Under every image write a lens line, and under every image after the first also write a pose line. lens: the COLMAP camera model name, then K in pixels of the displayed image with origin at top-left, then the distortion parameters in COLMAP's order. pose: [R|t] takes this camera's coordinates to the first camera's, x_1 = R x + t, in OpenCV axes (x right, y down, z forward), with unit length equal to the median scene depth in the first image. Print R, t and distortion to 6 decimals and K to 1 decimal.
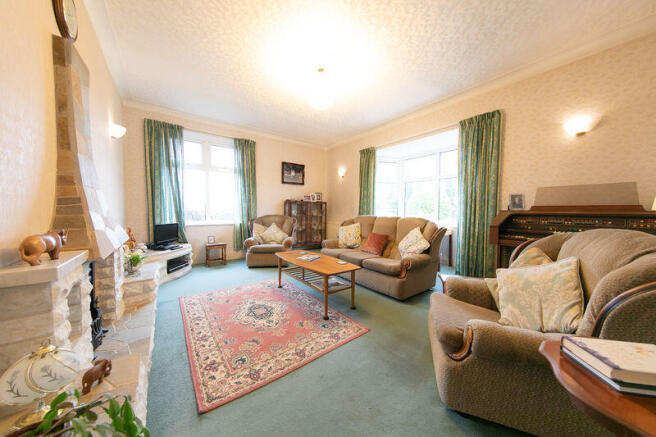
lens RADIAL K [[209.4, 0, 326.9], [0, 209.4, 217.2], [0, 0, 1]] dist [0.000845, -0.000055]
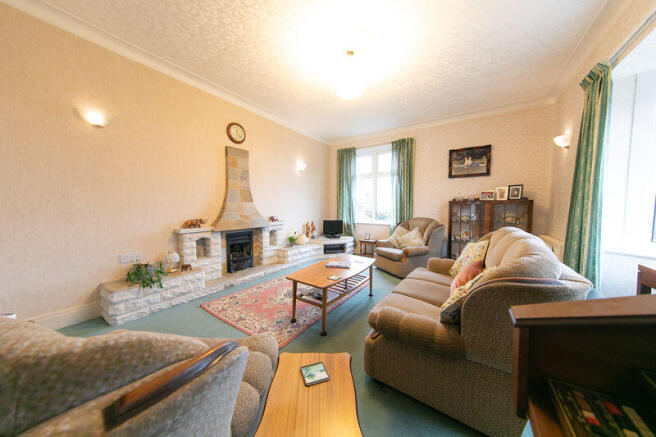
lens RADIAL K [[209.4, 0, 327.8], [0, 209.4, 217.8], [0, 0, 1]] dist [0.000845, -0.000055]
pose [[0.313613, 0.047130, -0.948381, 0.454480], [-0.037706, 0.998598, 0.037157, -0.029213], [0.948802, 0.024106, 0.314950, 0.376581]]
